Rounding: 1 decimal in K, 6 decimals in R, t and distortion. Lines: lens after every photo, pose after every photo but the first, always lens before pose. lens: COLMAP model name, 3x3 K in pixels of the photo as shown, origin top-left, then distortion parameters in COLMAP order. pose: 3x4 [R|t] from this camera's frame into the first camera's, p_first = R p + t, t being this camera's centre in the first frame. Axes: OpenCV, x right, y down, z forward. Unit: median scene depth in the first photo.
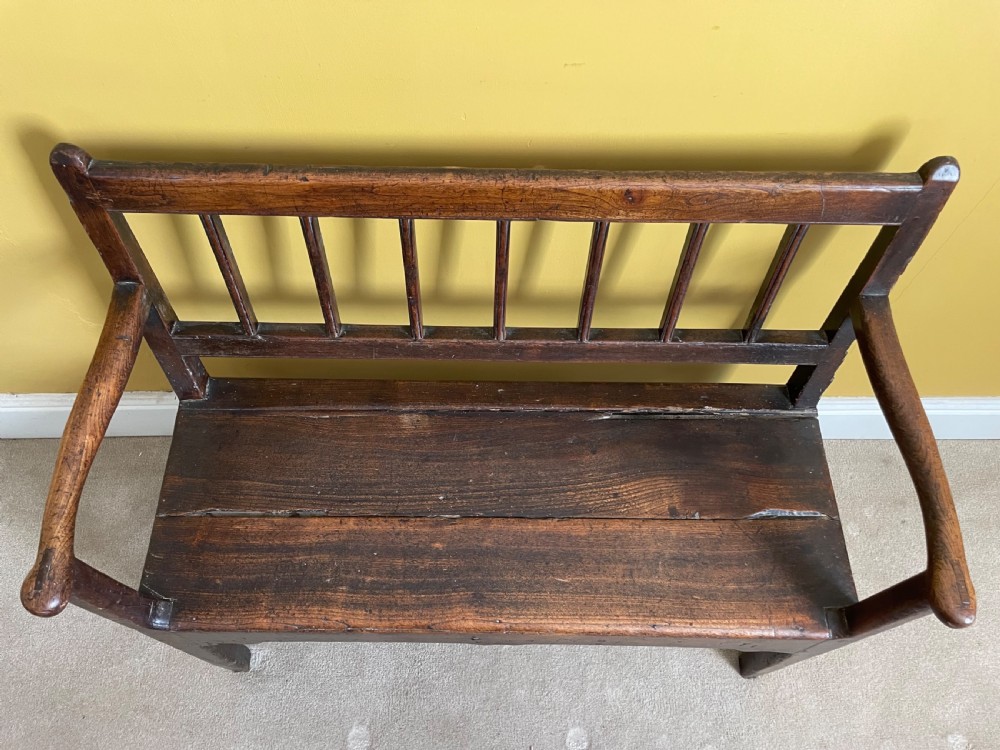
lens RADIAL K [[768.5, 0, 489.5], [0, 768.5, 366.2], [0, 0, 1]] dist [0.067295, -0.082887]
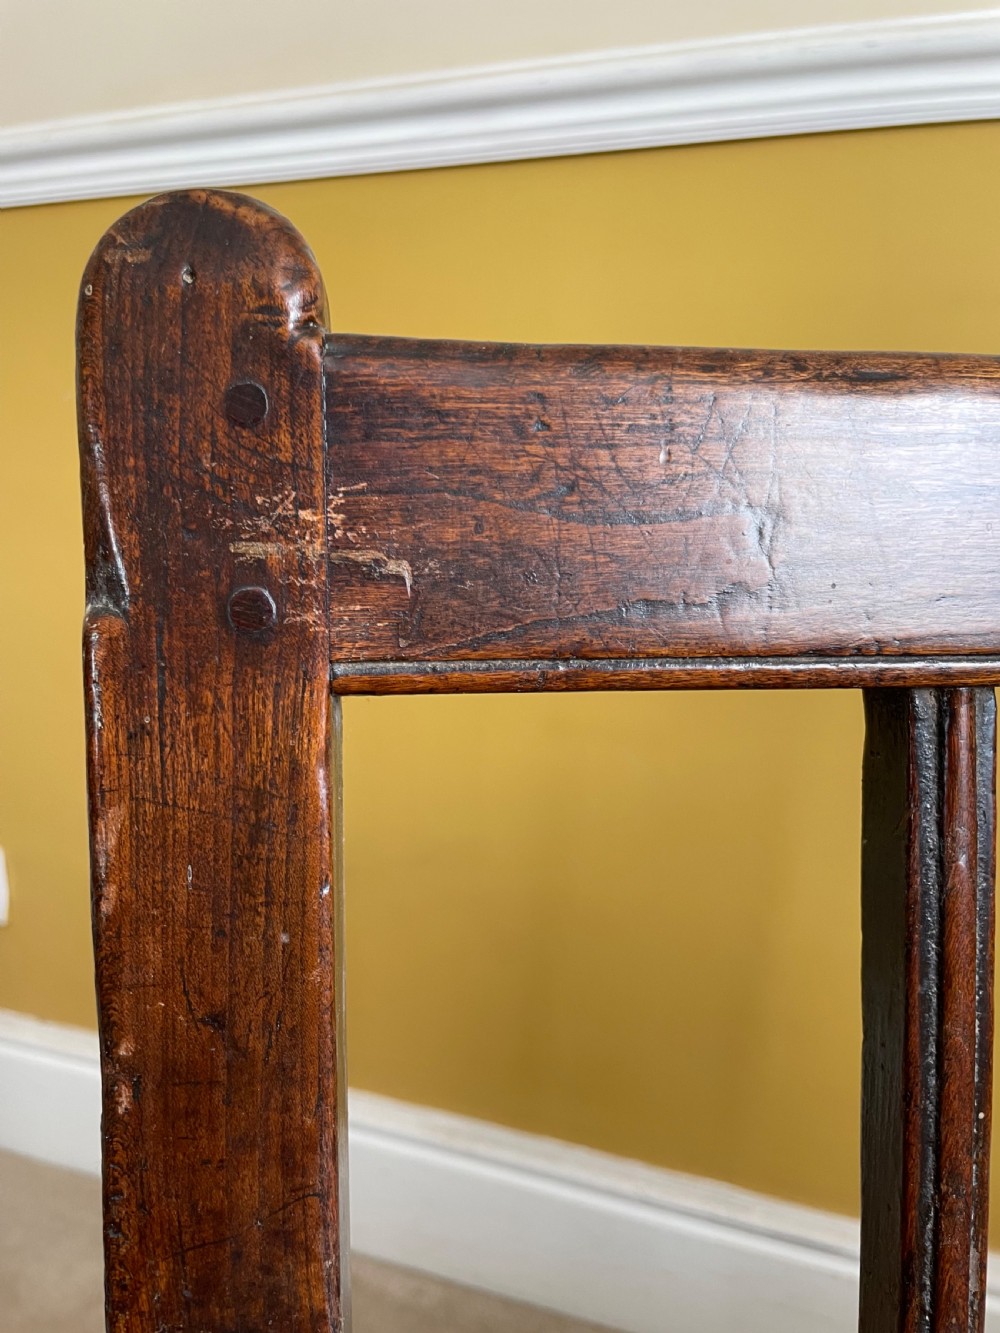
lens RADIAL K [[1046.1, 0, 500.0], [0, 1046.1, 666.5], [0, 0, 1]] dist [0.069271, -0.111470]
pose [[0.994270, -0.021880, 0.104633, -0.401031], [0.094584, 0.636142, -0.765753, -0.041792], [-0.049807, 0.771262, 0.634566, 0.729916]]
